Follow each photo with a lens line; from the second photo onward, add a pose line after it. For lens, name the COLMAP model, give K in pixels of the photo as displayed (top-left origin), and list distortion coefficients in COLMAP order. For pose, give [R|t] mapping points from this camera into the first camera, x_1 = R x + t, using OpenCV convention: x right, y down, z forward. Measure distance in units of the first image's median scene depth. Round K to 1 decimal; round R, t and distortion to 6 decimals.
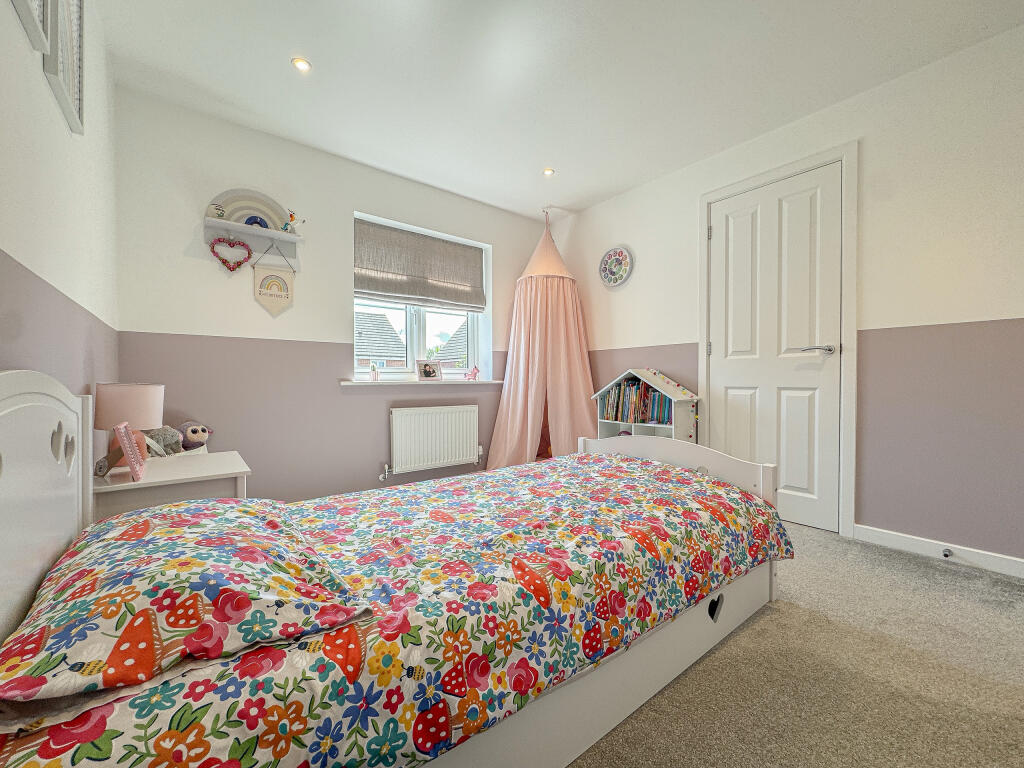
lens RADIAL K [[405.6, 0, 513.7], [0, 405.6, 358.8], [0, 0, 1]] dist [-0.000244, -0.000030]
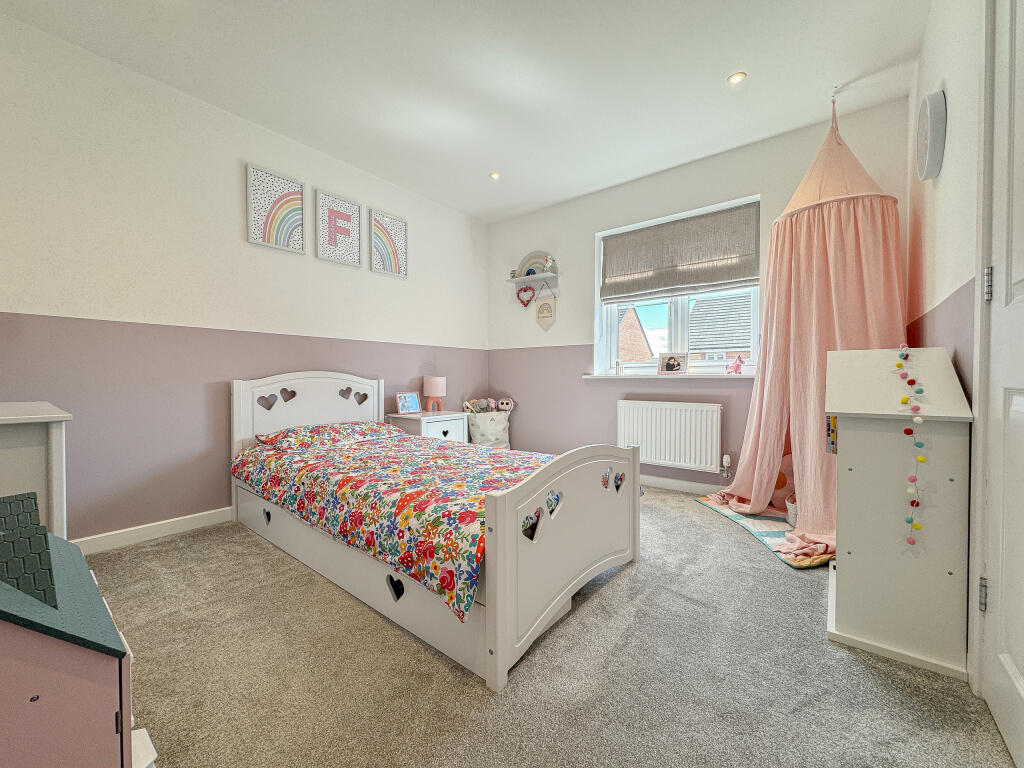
lens RADIAL K [[404.9, 0, 512.0], [0, 404.9, 384.0], [0, 0, 1]] dist [-0.096243, -0.000002]
pose [[0.195353, 0.017694, -0.980573, 0.739705], [0.052505, 0.998215, 0.028473, 0.034620], [0.979326, -0.057047, 0.194075, 0.523876]]
